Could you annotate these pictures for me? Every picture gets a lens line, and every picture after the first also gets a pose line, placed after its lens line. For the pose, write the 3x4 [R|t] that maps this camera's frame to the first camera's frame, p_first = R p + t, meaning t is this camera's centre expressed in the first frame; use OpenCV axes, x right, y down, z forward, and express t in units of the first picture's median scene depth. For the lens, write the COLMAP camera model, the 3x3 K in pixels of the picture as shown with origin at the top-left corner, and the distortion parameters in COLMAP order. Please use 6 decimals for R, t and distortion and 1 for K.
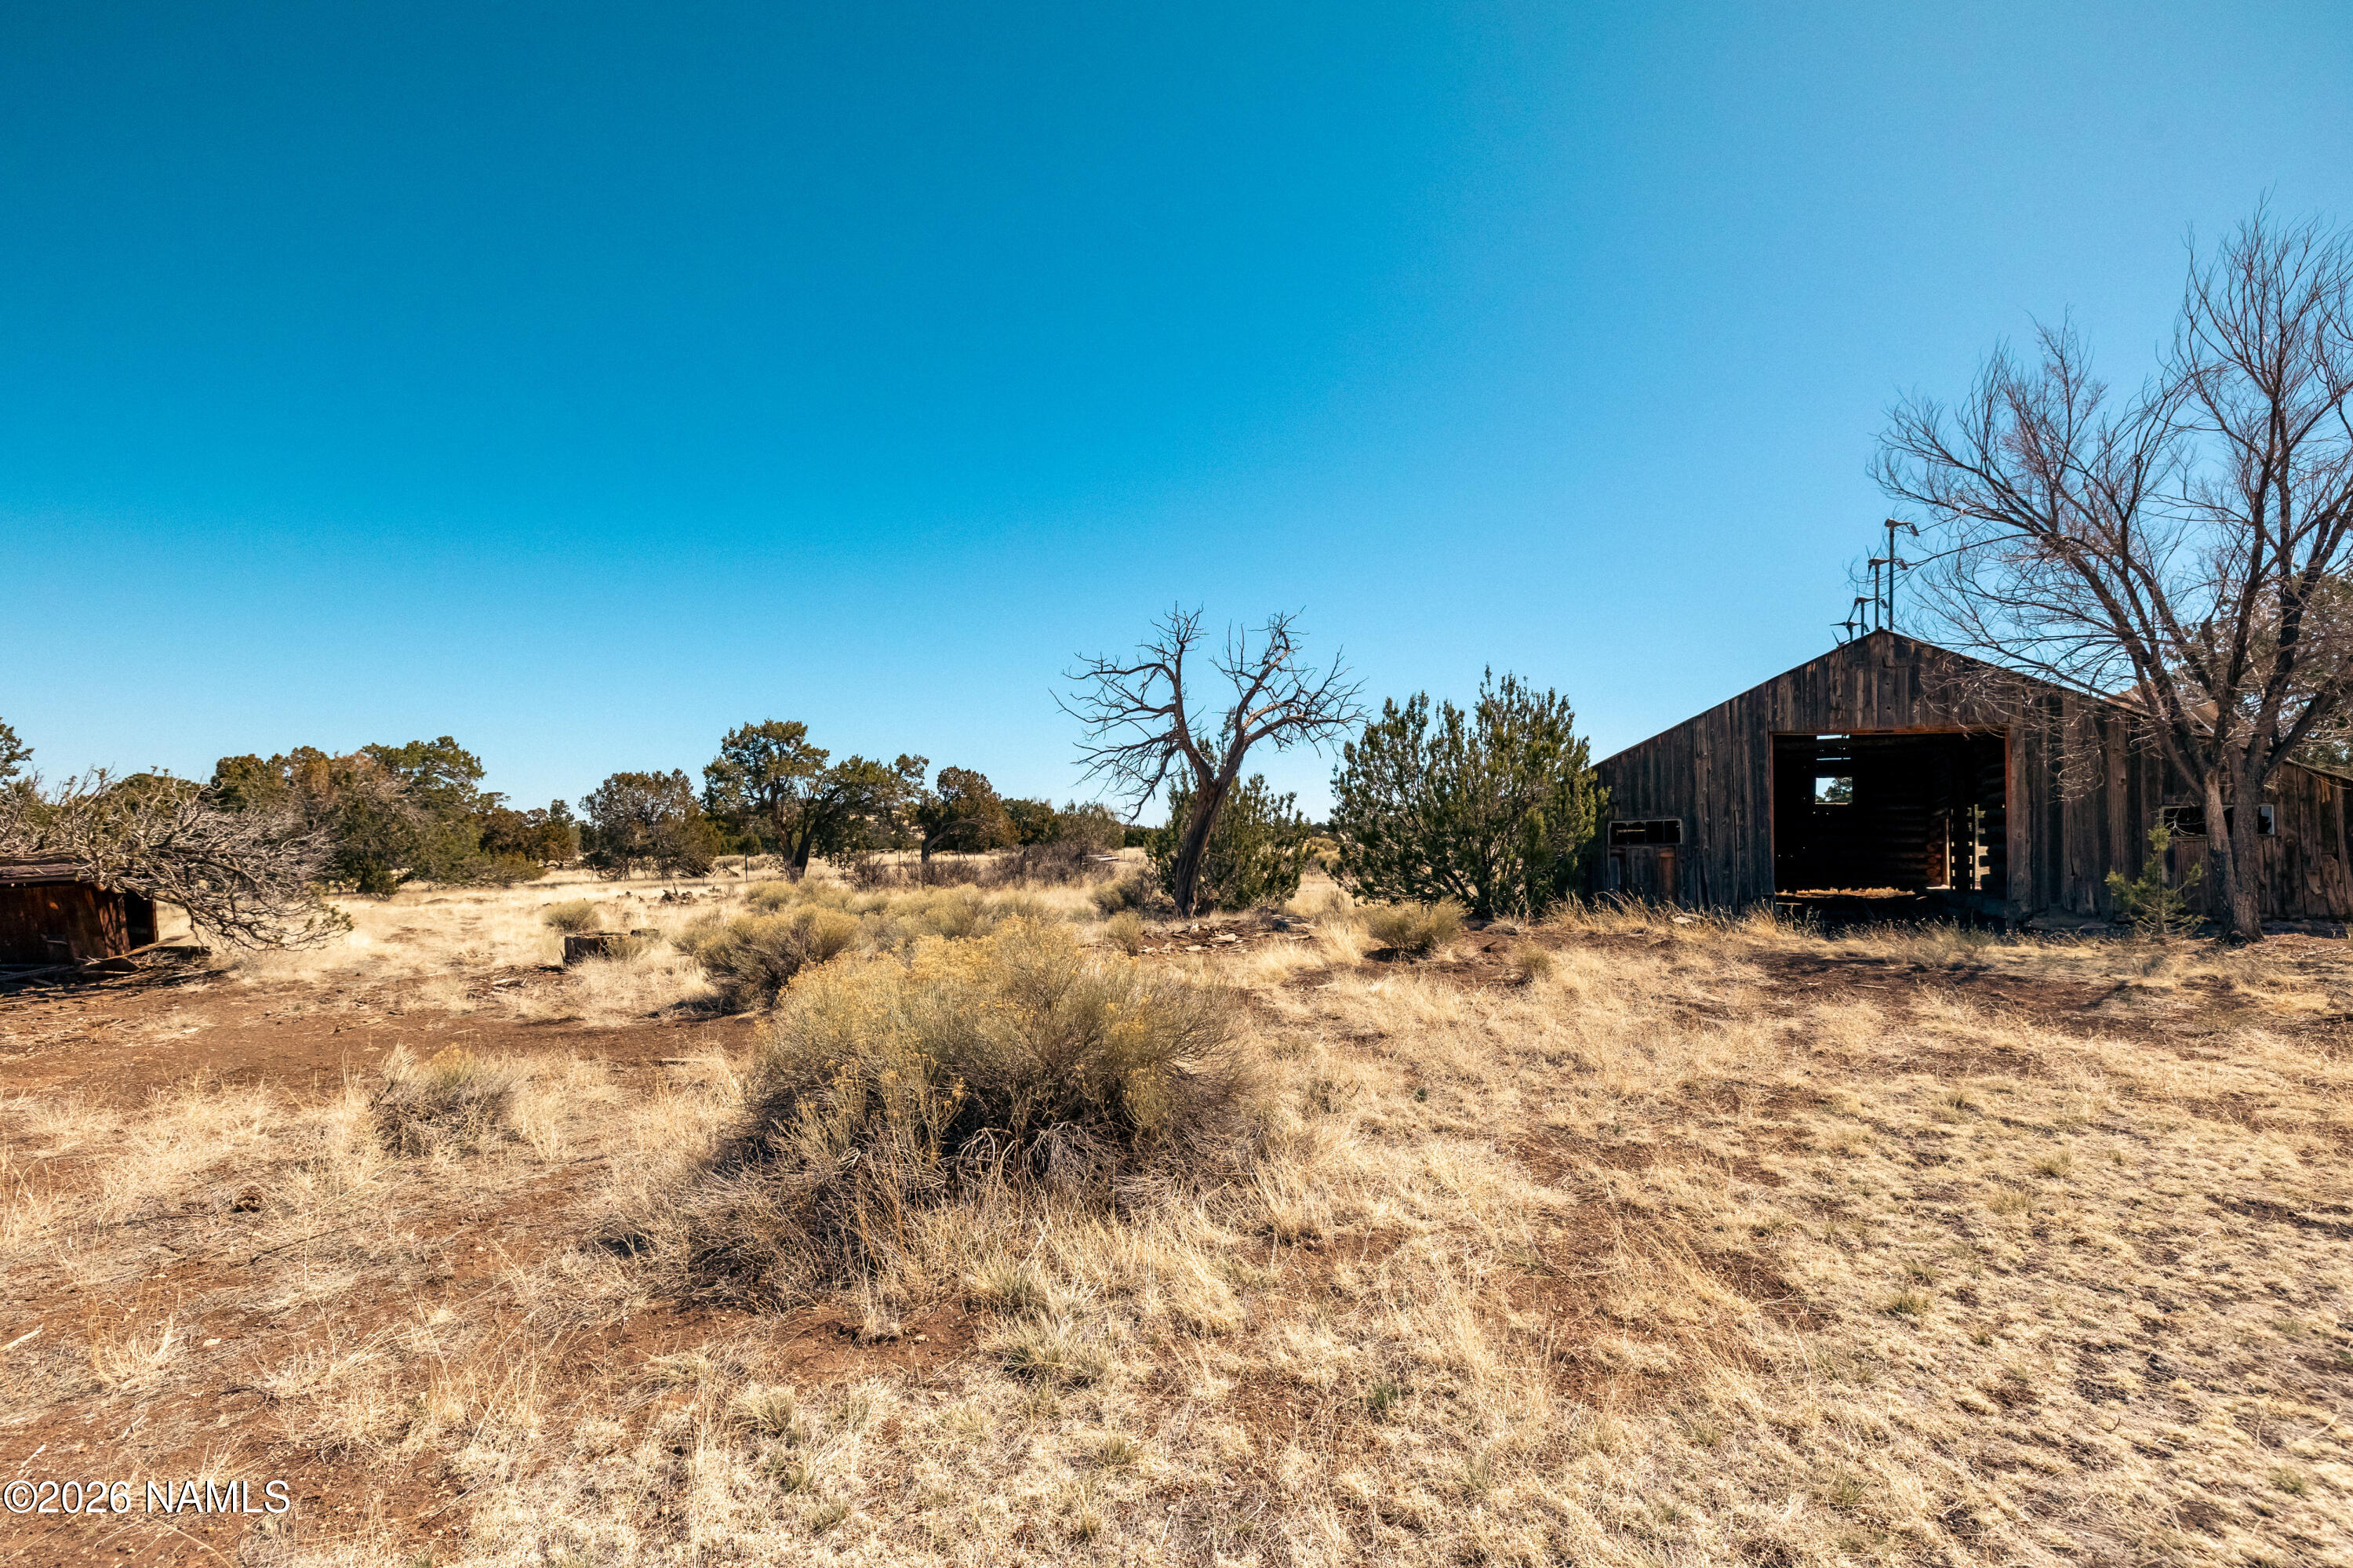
lens RADIAL K [[1111.1, 0, 1176.5], [0, 1111.1, 784.0], [0, 0, 1]] dist [0.000485, -0.000003]
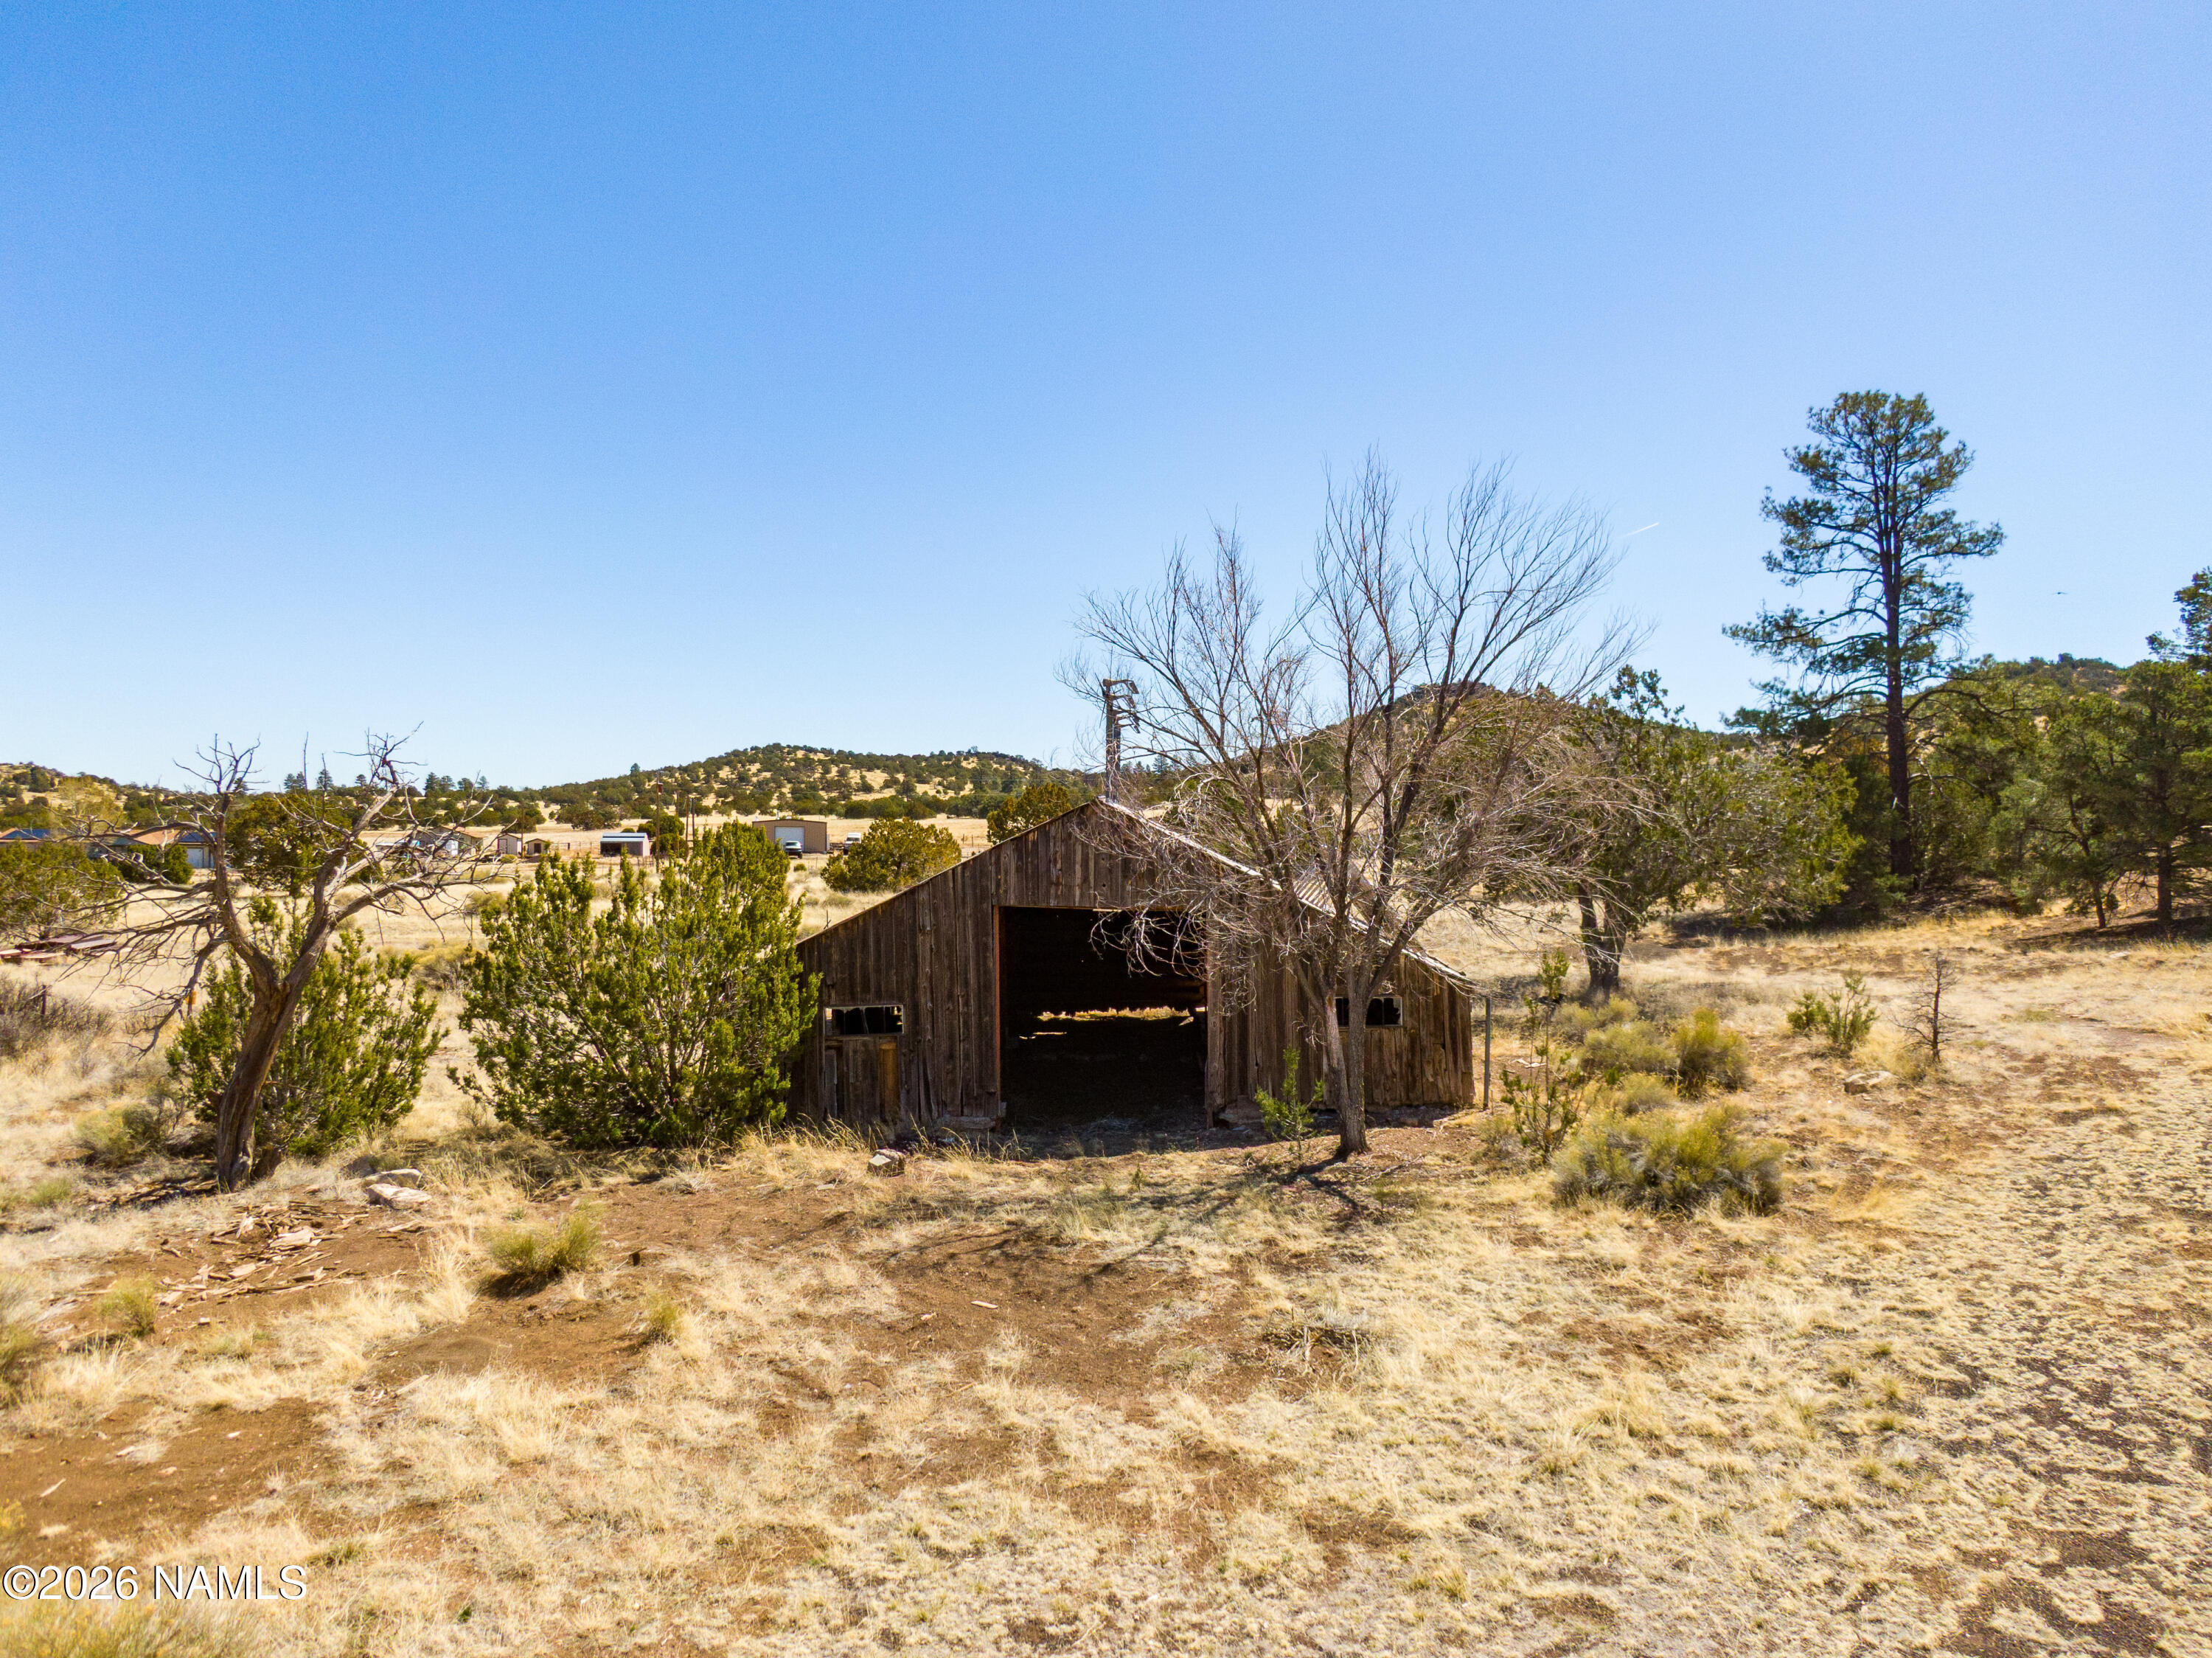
lens RADIAL K [[1587.2, 0, 1106.0], [0, 1587.2, 829.0], [0, 0, 1]] dist [0.076677, -0.148730]
pose [[0.876708, -0.006106, 0.480985, 0.005794], [0.005127, 0.999981, 0.003350, -0.110664], [-0.480996, -0.000471, 0.876722, -0.148478]]
